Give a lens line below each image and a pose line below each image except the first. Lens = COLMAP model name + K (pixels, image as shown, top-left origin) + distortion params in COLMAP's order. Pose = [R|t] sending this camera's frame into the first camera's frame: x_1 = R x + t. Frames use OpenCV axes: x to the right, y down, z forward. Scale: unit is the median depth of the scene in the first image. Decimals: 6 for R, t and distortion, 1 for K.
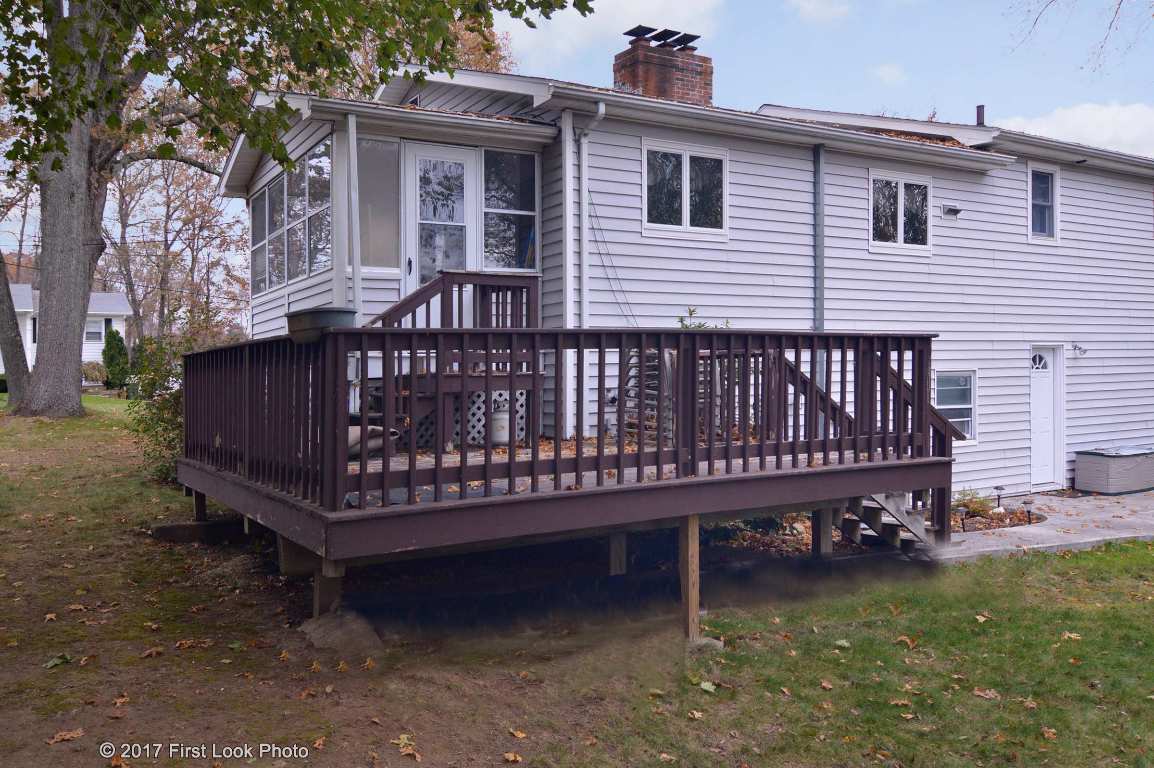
lens RADIAL K [[947.8, 0, 583.3], [0, 947.8, 373.4], [0, 0, 1]] dist [-0.005790, -0.006108]
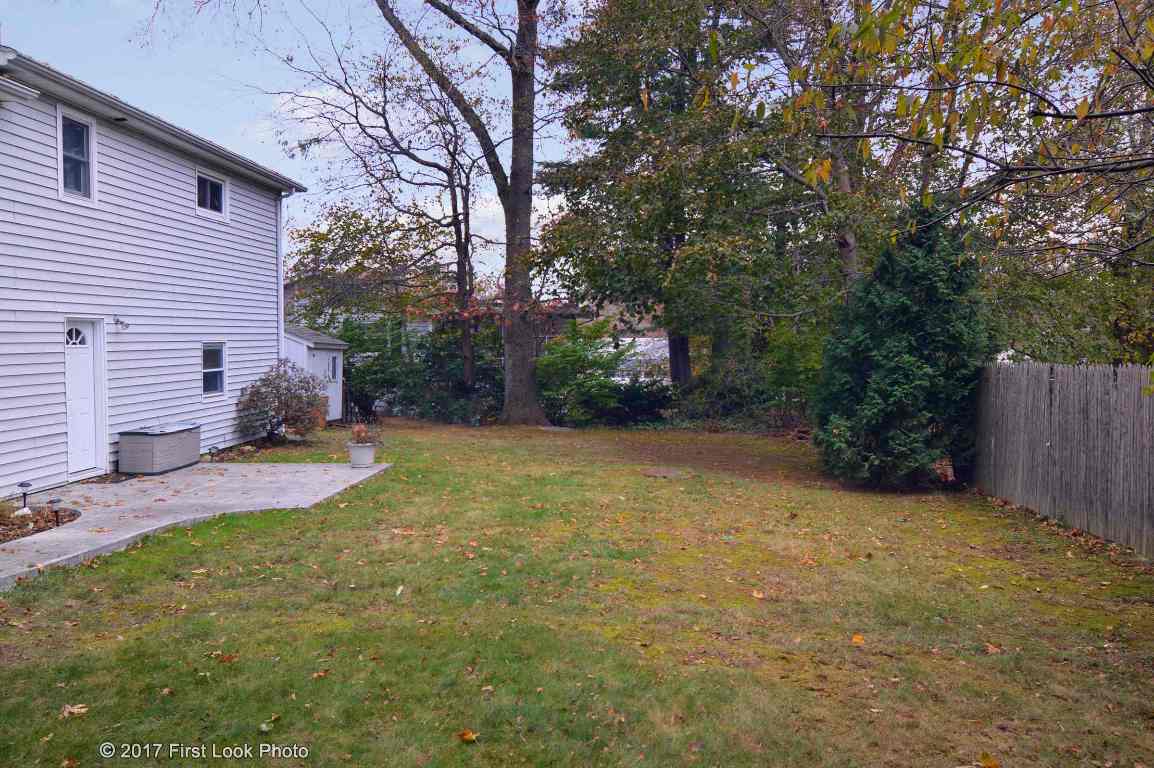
lens RADIAL K [[947.8, 0, 580.5], [0, 947.8, 374.7], [0, 0, 1]] dist [-0.005790, -0.006108]
pose [[0.601993, -0.018836, 0.798279, 0.061144], [-0.001755, 0.999688, 0.024911, 0.001093], [-0.798499, -0.016397, 0.601772, 0.089539]]
